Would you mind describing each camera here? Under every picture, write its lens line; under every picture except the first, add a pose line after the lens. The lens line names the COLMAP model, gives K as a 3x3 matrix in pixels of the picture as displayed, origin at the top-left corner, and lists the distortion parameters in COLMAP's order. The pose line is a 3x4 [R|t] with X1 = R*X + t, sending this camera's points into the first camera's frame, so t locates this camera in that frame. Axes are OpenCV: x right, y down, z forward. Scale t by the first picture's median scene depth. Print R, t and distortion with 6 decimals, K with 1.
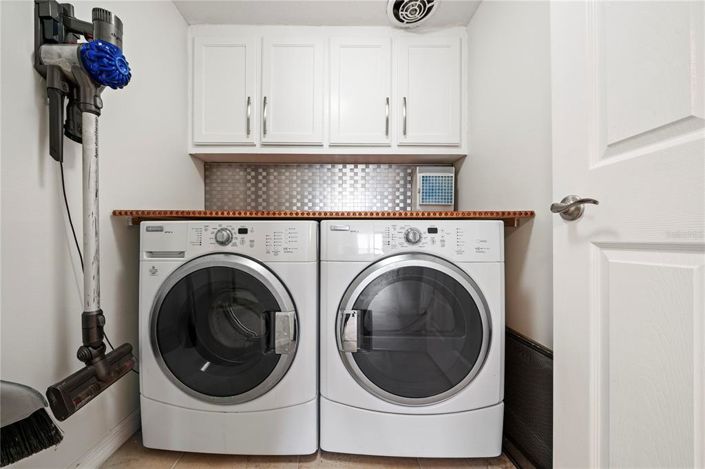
lens RADIAL K [[241.8, 0, 330.3], [0, 241.8, 238.4], [0, 0, 1]] dist [-0.009507, 0.001473]
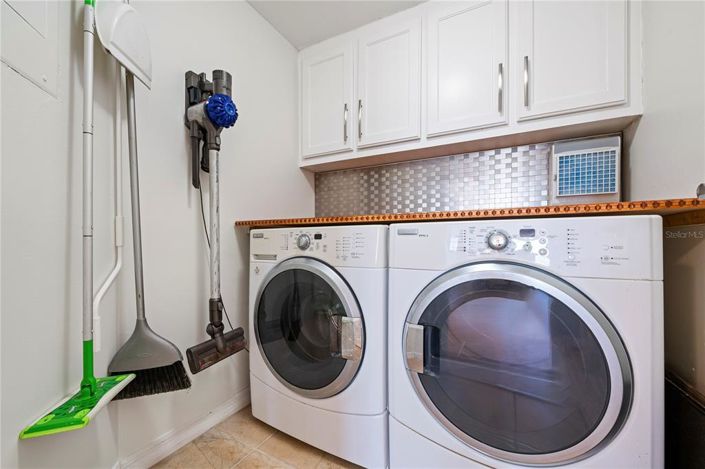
lens RADIAL K [[270.3, 0, 355.9], [0, 270.3, 242.0], [0, 0, 1]] dist [-0.002503, -0.000500]
pose [[0.893753, -0.003302, -0.448546, 0.315639], [0.001151, 0.999986, -0.005068, -0.000705], [0.448557, 0.004013, 0.893745, 0.010350]]
